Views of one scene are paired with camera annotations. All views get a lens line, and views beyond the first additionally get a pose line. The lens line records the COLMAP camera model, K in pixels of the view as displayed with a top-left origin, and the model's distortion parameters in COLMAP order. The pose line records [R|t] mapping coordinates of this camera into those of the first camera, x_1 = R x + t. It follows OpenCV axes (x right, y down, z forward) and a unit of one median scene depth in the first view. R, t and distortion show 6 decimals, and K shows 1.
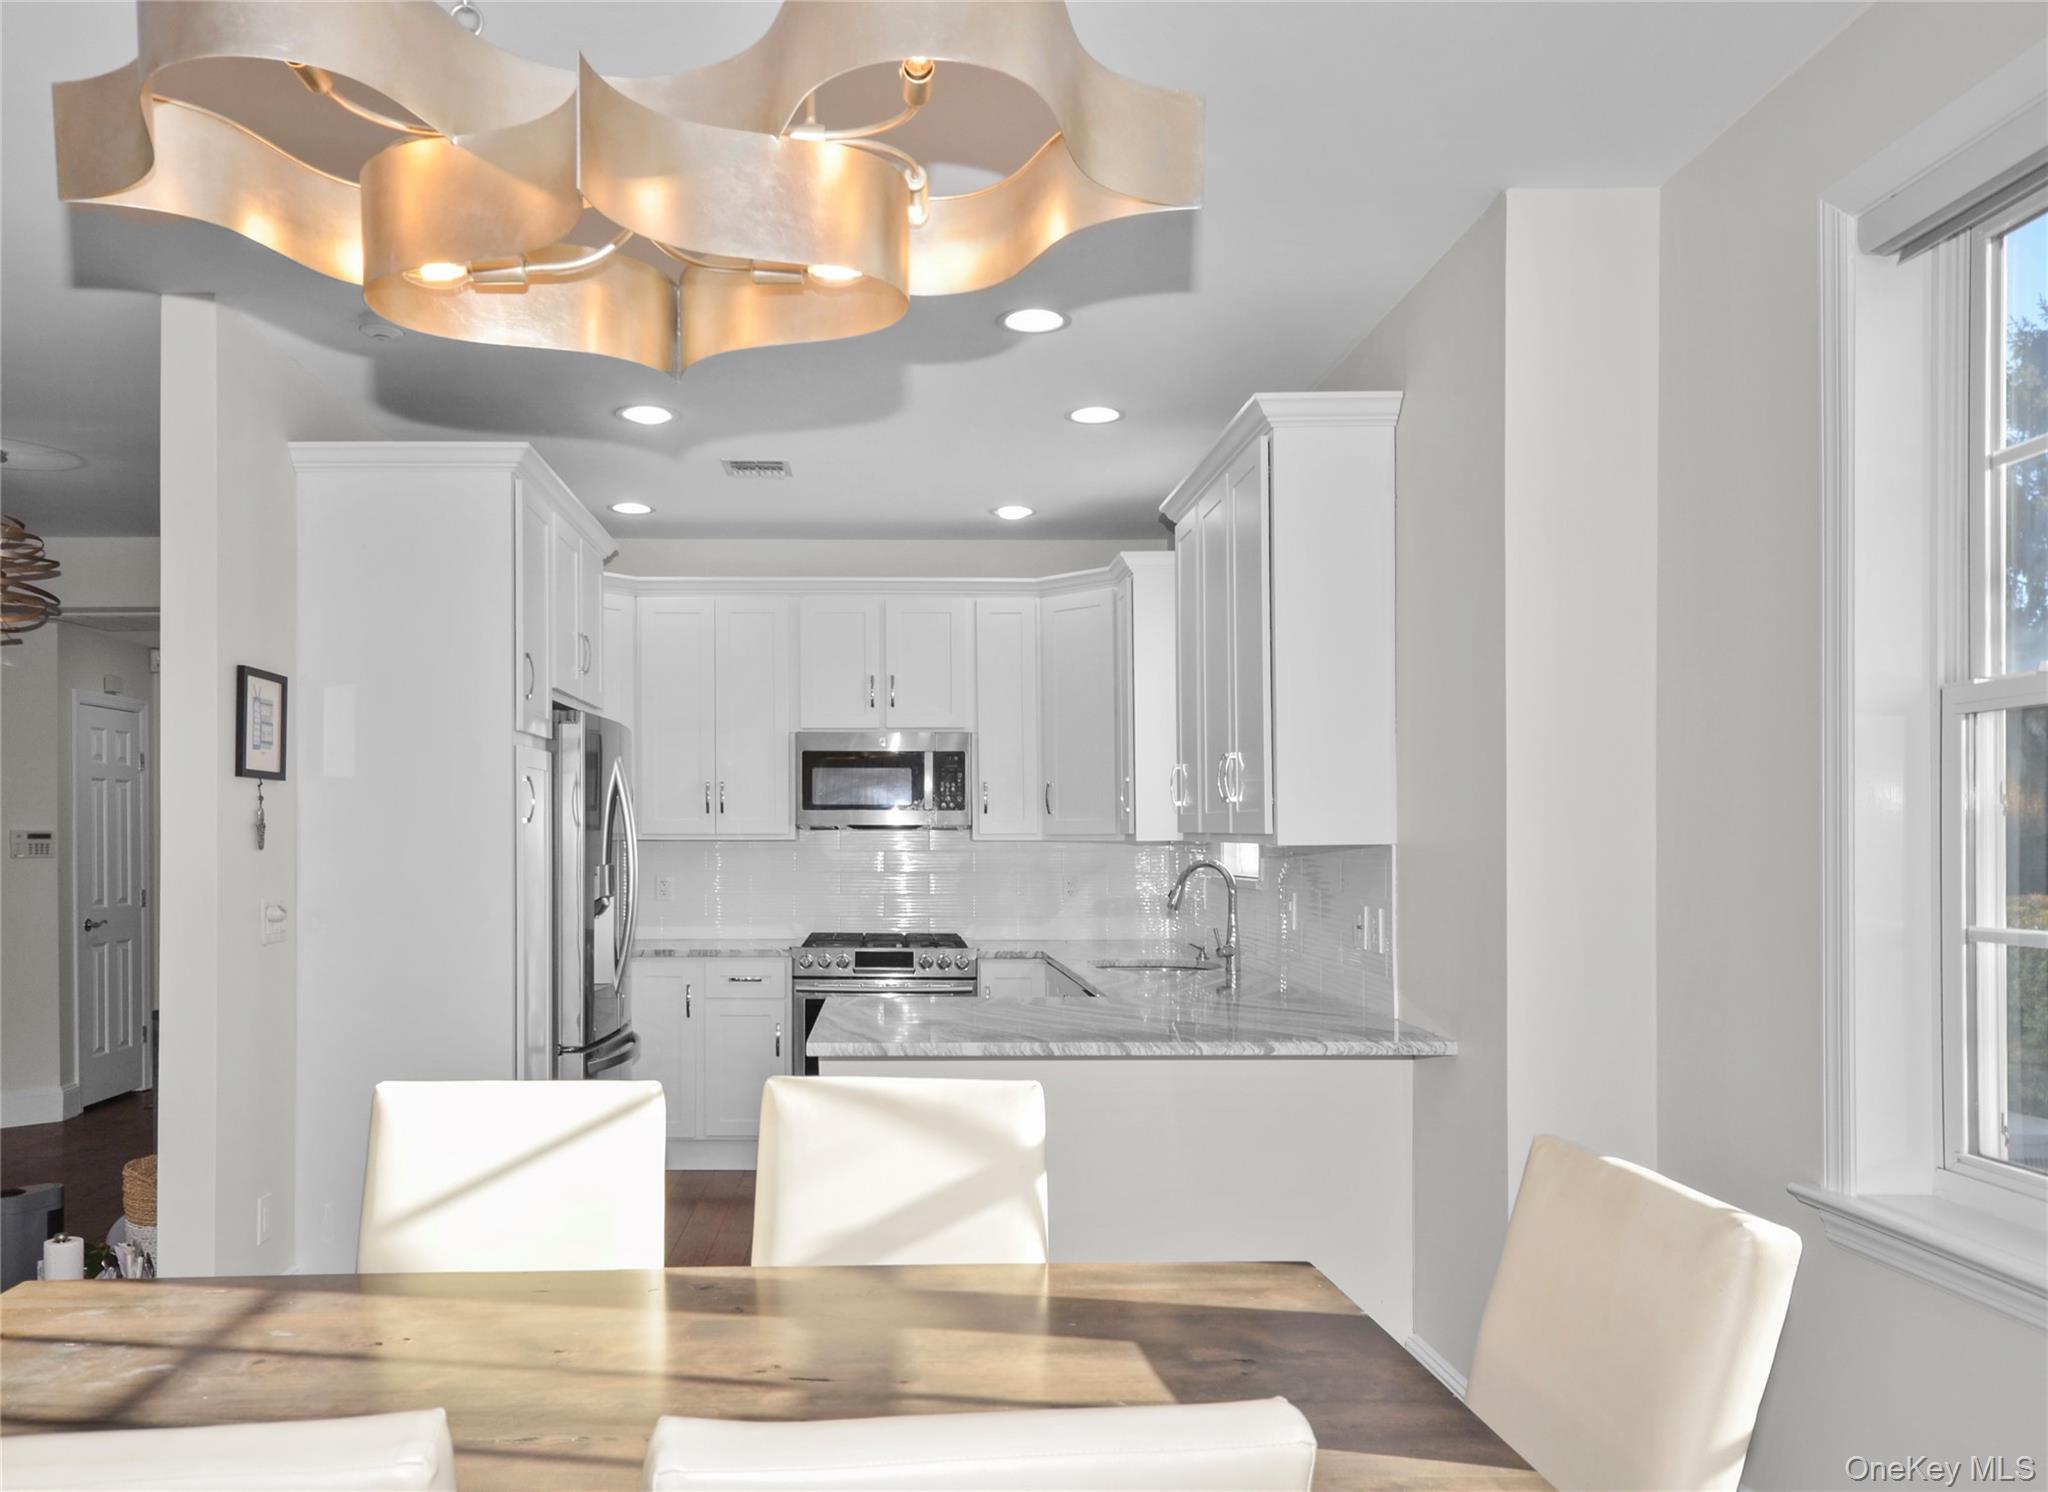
lens RADIAL K [[1481.9, 0, 932.9], [0, 1481.9, 829.2], [0, 0, 1]] dist [0.000574, -0.000071]
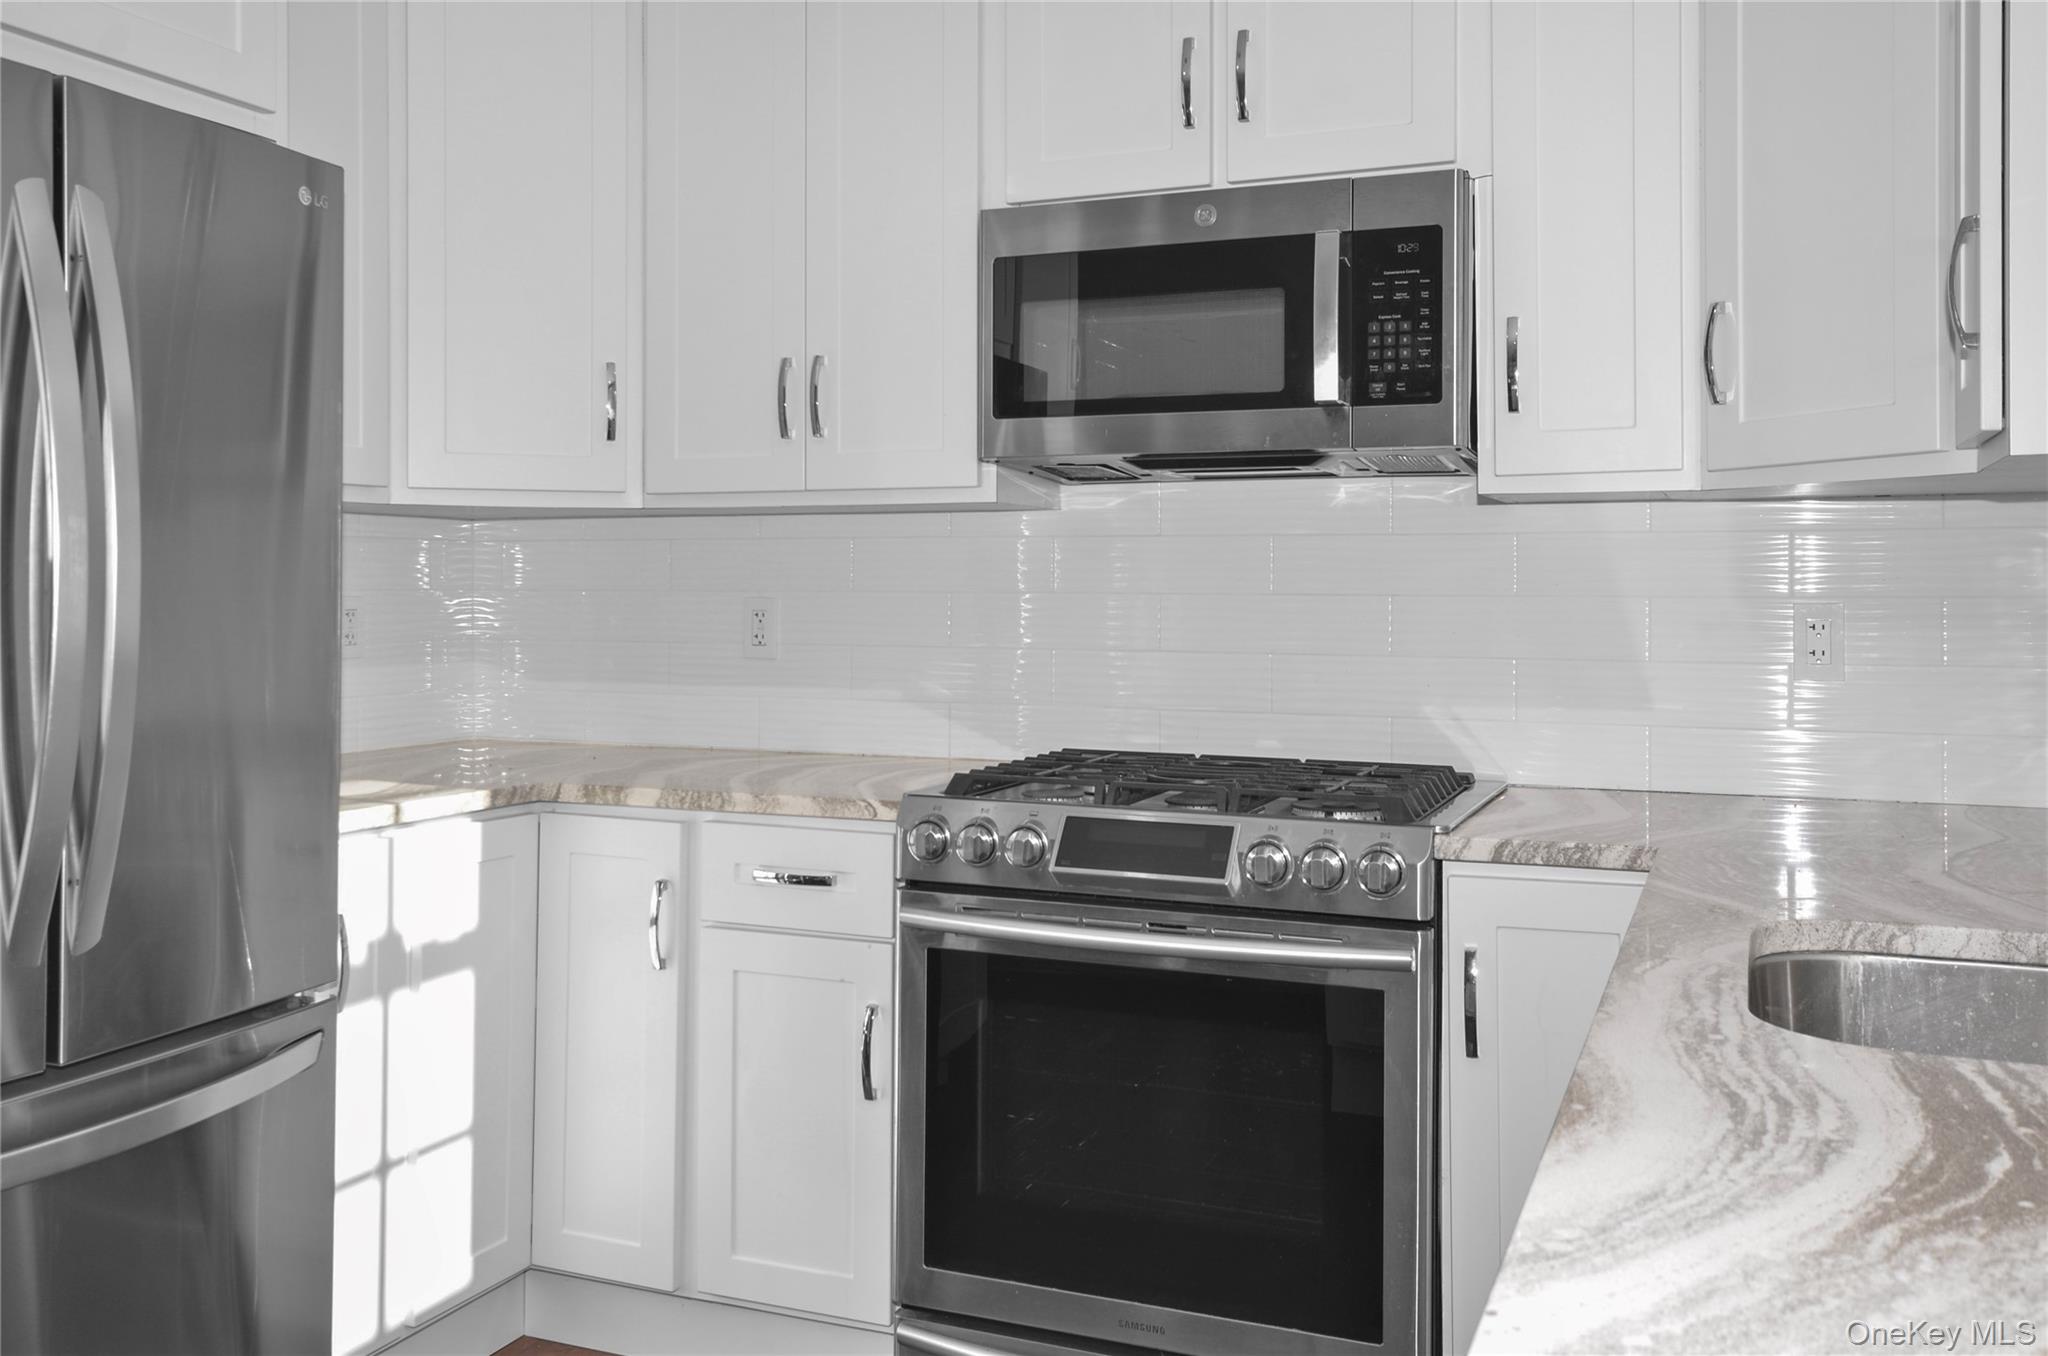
lens RADIAL K [[1812.3, 0, 1020.7], [0, 1812.3, 534.8], [0, 0, 1]] dist [0.007537, 0.000904]
pose [[0.909520, -0.012276, -0.415480, 0.105519], [0.001064, 0.999629, -0.027206, 0.028767], [0.415660, 0.024302, 0.909196, 0.599385]]
